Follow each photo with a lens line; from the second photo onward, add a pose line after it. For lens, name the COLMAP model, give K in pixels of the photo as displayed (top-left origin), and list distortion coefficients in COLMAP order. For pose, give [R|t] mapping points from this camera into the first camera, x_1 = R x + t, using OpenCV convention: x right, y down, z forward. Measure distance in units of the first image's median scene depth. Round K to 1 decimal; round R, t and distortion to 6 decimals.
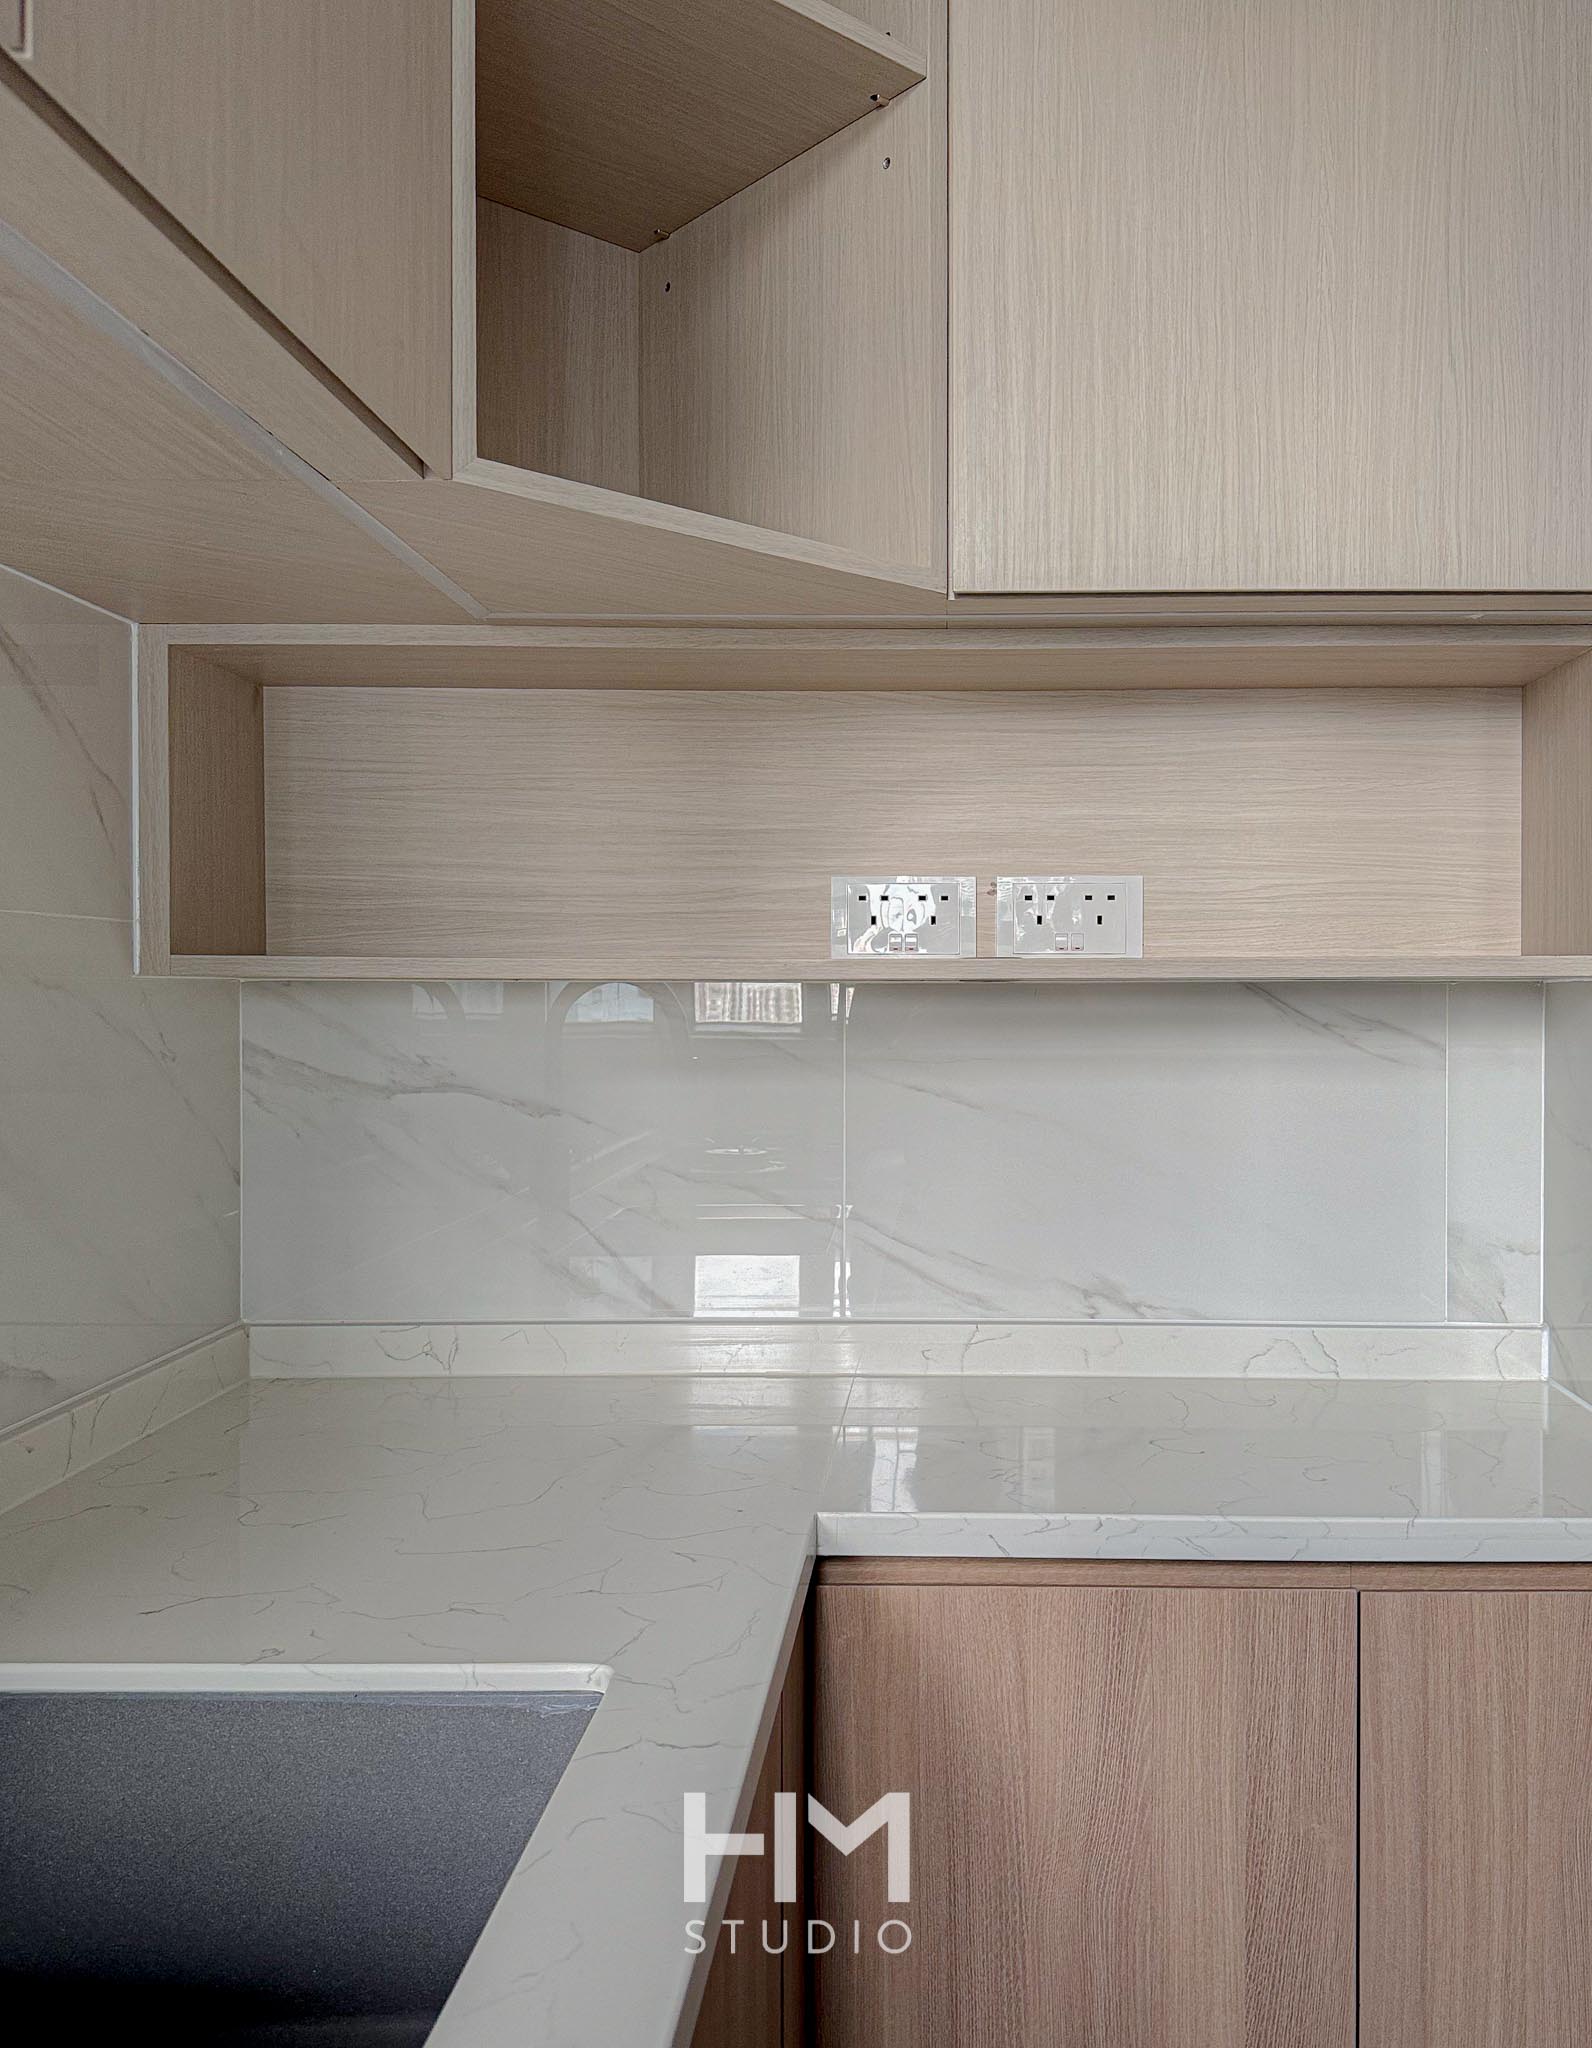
lens RADIAL K [[1653.9, 0, 946.8], [0, 1653.9, 1018.1], [0, 0, 1]] dist [0.043597, -0.059727]
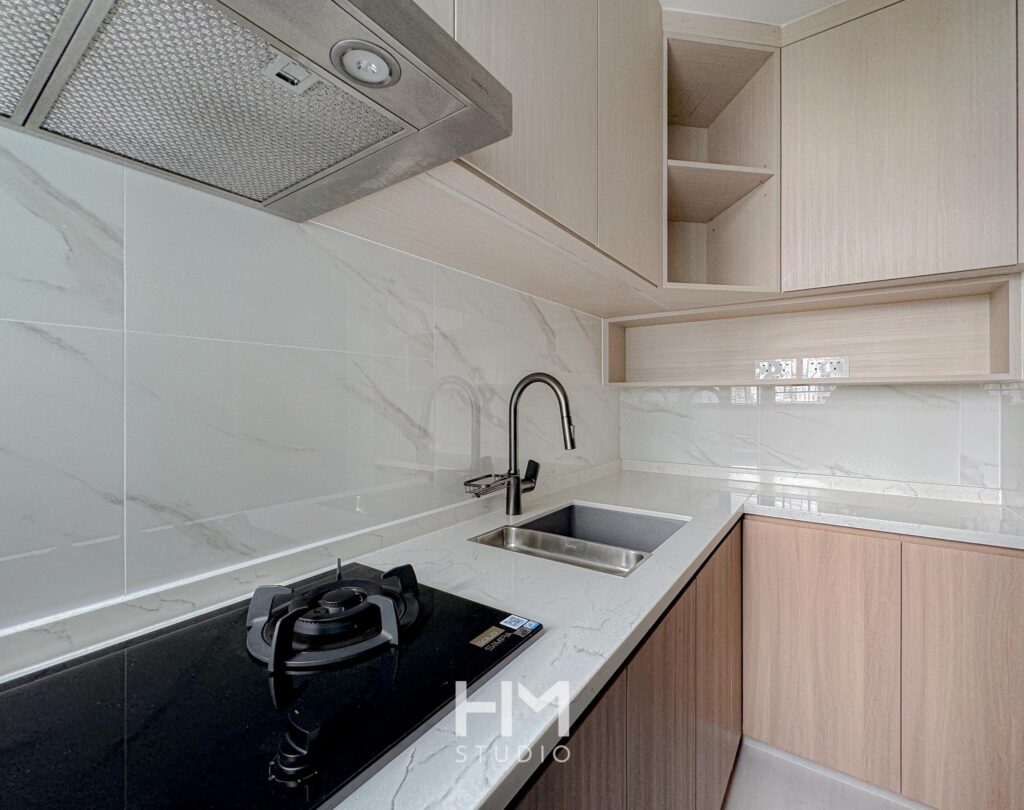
lens RADIAL K [[432.8, 0, 526.4], [0, 432.8, 398.1], [0, 0, 1]] dist [0.000816, -0.000814]
pose [[0.822727, 0.000690, -0.568436, 0.077861], [-0.008596, 0.999900, -0.011229, 0.025976], [0.568371, 0.014125, 0.822651, -0.224126]]
